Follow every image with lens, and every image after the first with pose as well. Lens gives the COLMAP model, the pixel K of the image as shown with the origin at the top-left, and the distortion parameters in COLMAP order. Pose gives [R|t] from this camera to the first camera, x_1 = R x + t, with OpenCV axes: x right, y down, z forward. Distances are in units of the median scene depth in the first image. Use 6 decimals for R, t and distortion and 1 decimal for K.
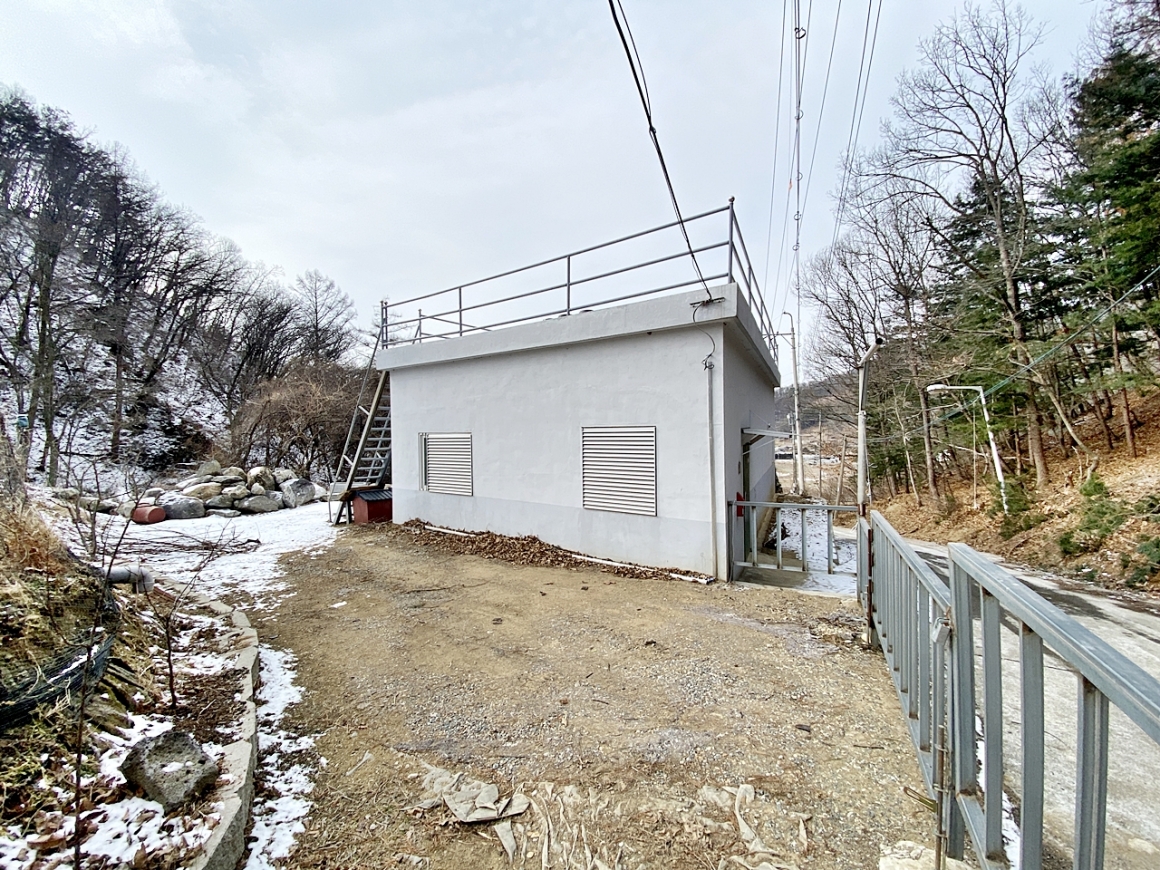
lens RADIAL K [[466.4, 0, 580.3], [0, 466.4, 436.0], [0, 0, 1]] dist [0.012829, -0.017804]
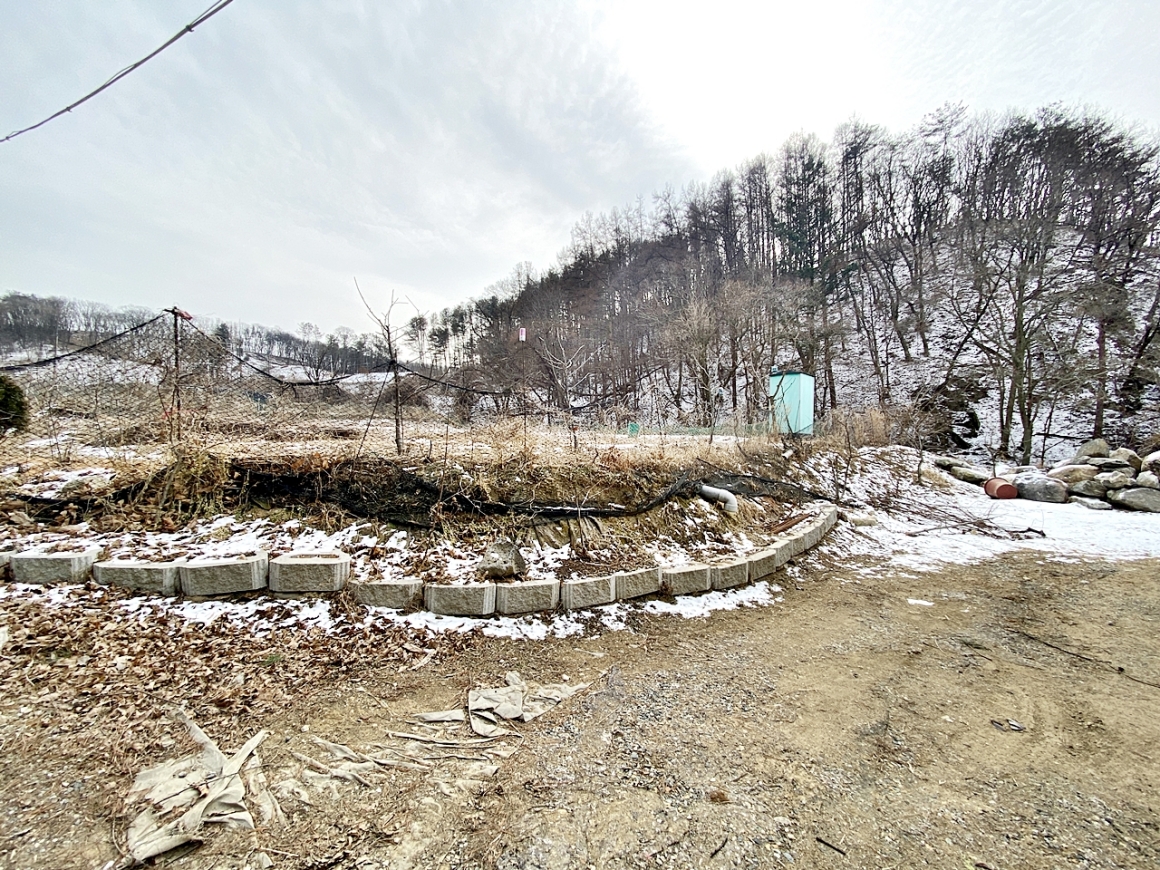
lens RADIAL K [[468.9, 0, 571.1], [0, 468.9, 433.2], [0, 0, 1]] dist [0.000847, -0.014849]
pose [[-0.137722, 0.014444, -0.990366, 0.131075], [0.008735, 0.999872, 0.013368, 0.024572], [0.990432, -0.006810, -0.137831, 0.207238]]
